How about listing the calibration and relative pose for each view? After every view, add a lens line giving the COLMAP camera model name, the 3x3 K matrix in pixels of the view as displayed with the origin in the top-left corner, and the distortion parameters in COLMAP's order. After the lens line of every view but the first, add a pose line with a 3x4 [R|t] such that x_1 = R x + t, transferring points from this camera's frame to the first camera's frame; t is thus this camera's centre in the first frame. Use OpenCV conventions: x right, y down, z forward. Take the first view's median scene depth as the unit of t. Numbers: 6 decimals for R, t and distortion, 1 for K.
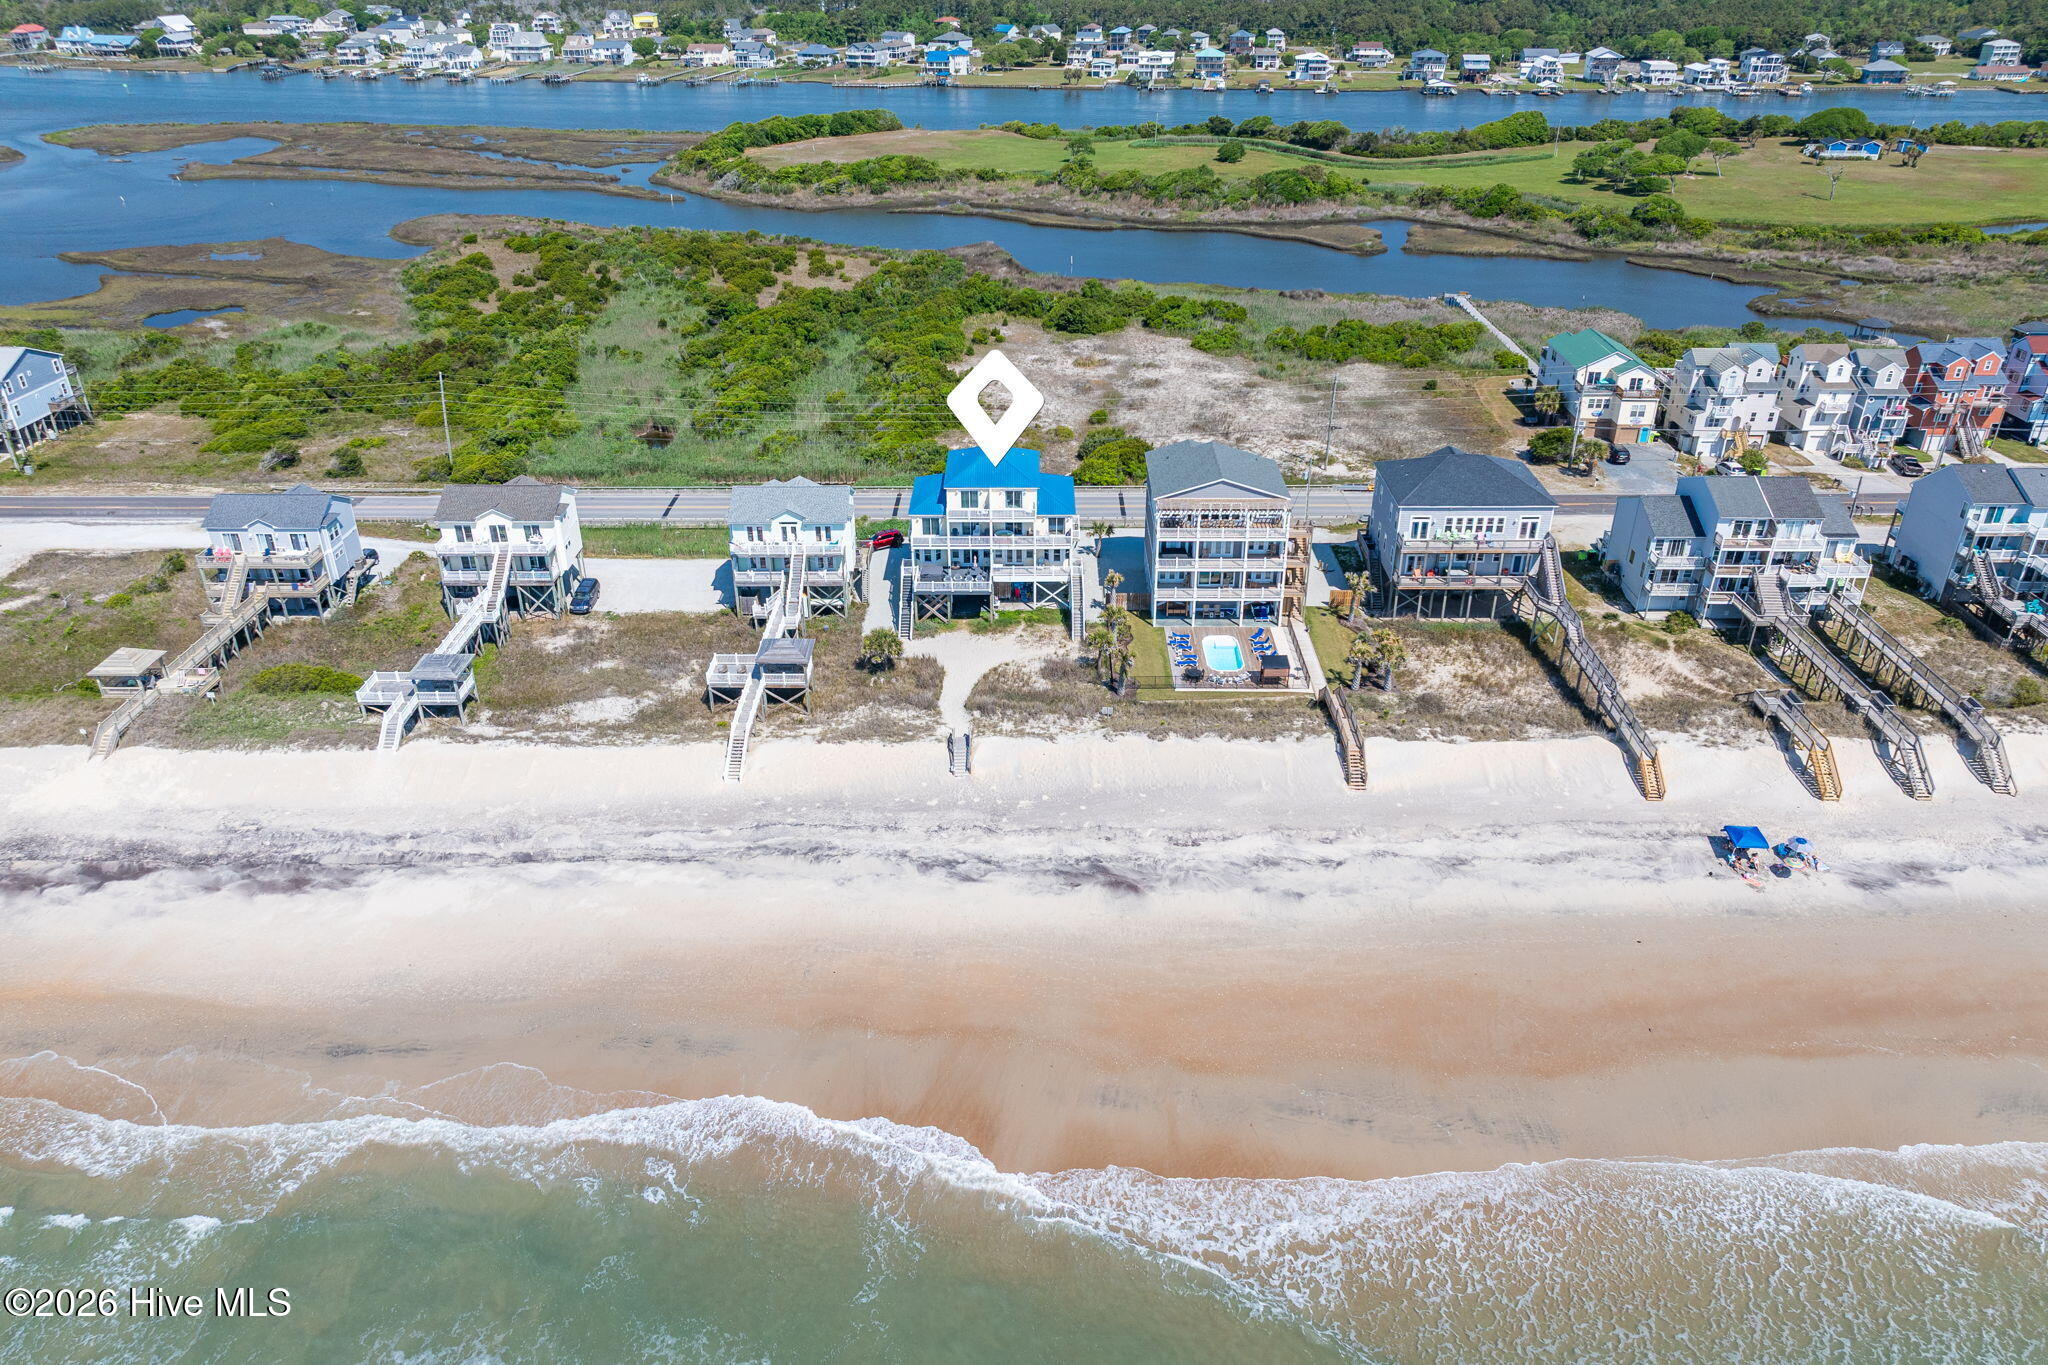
lens RADIAL K [[1409.9, 0, 1029.1], [0, 1409.9, 675.2], [0, 0, 1]] dist [0.005823, -0.001774]
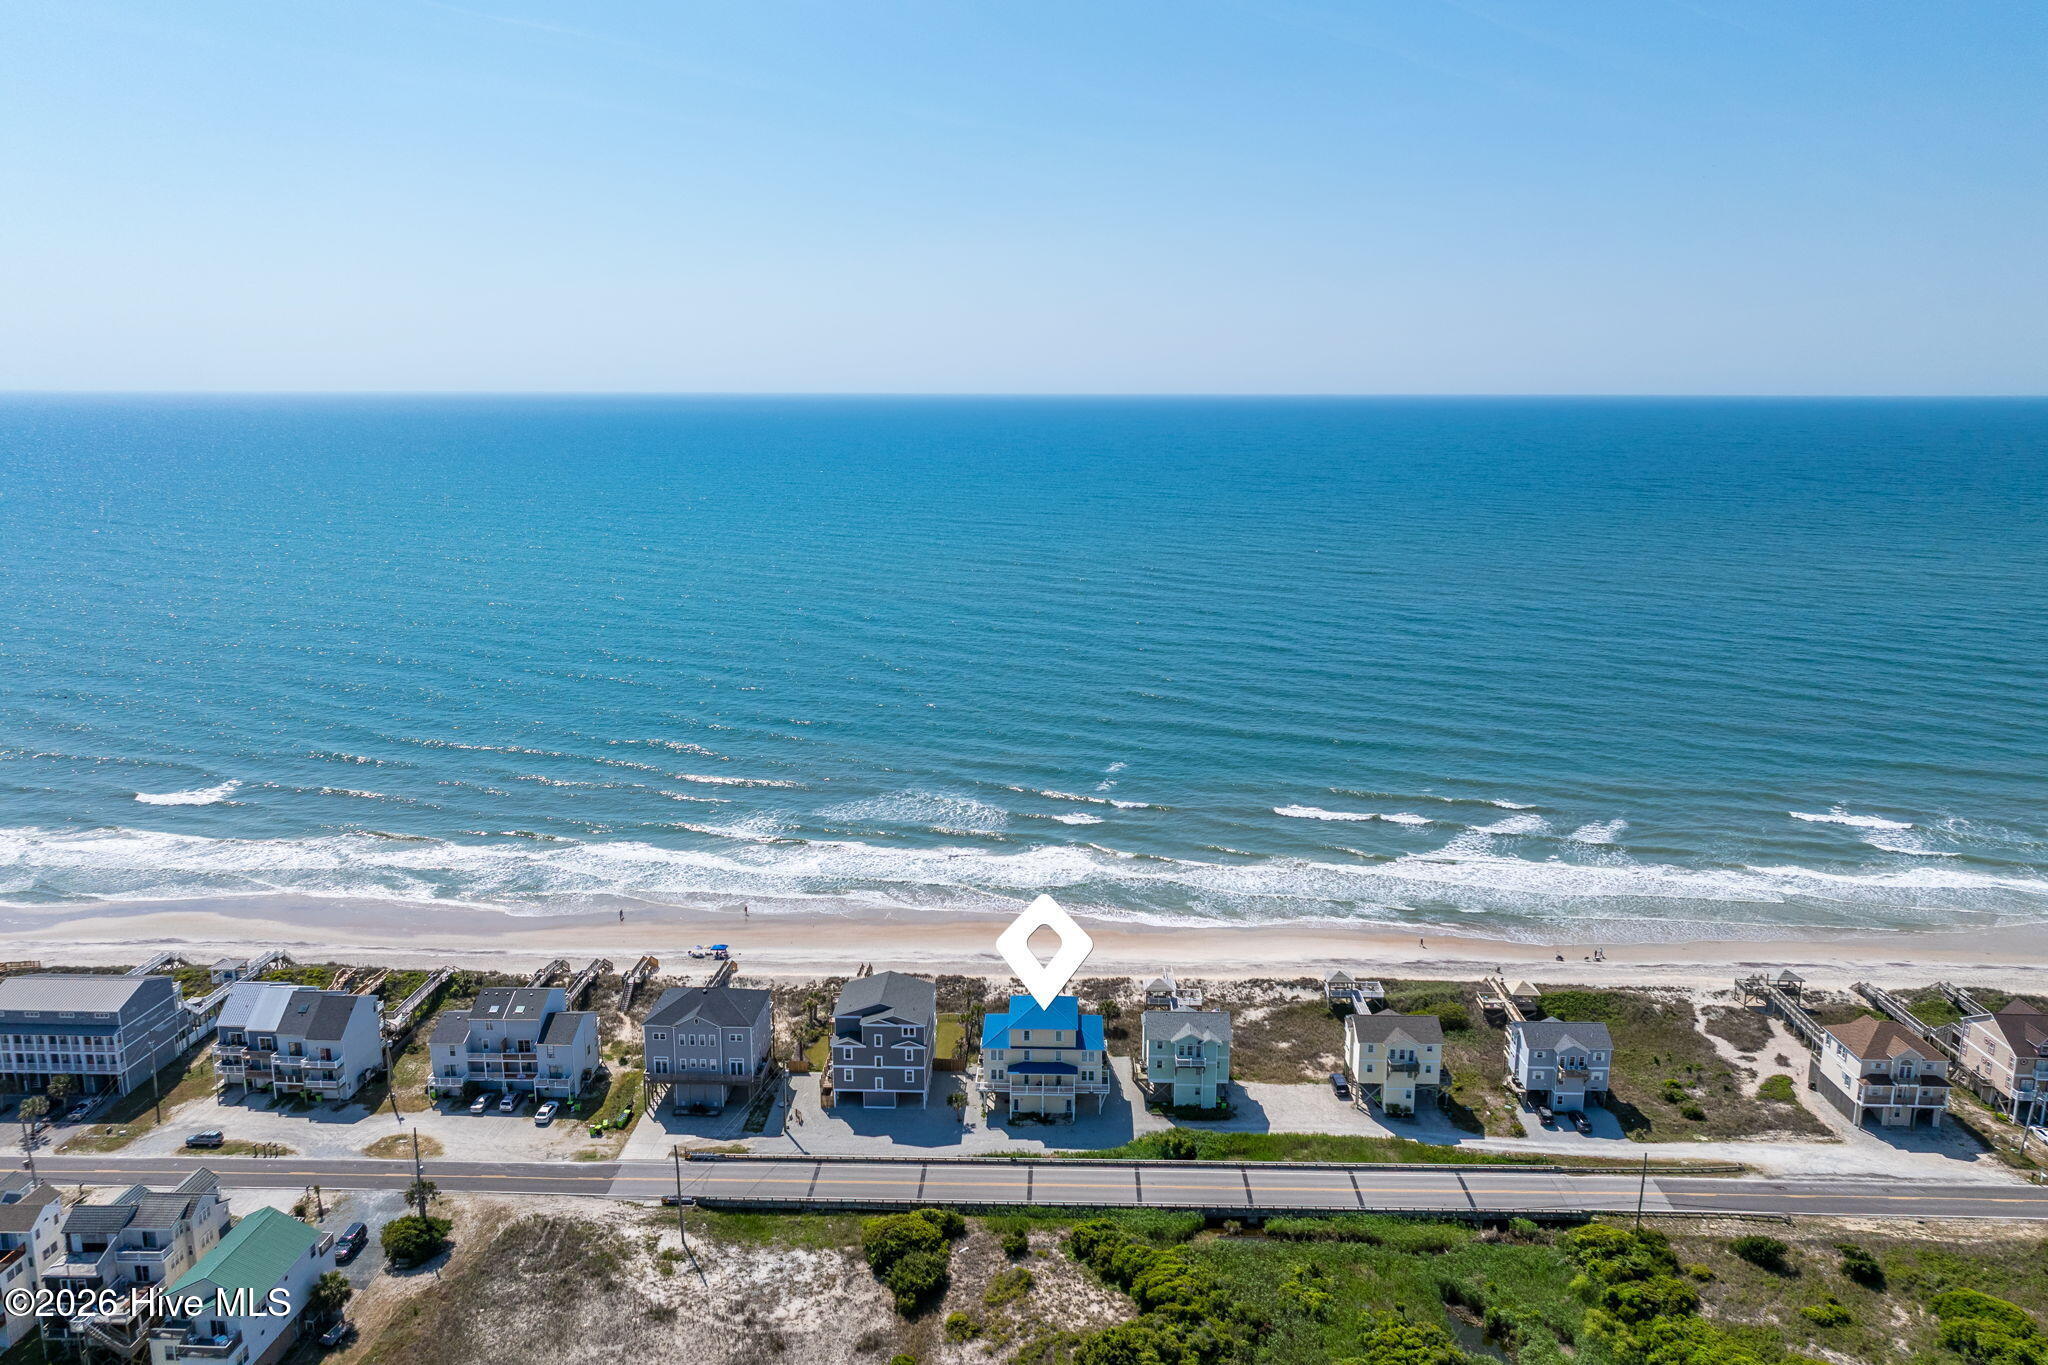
lens RADIAL K [[1408.5, 0, 1030.7], [0, 1408.5, 651.9], [0, 0, 1]] dist [0.011593, -0.009833]
pose [[-0.999749, -0.002438, 0.022250, -0.044051], [0.012086, 0.777908, 0.628262, -1.293530], [-0.018840, 0.628373, -0.777684, 1.870611]]
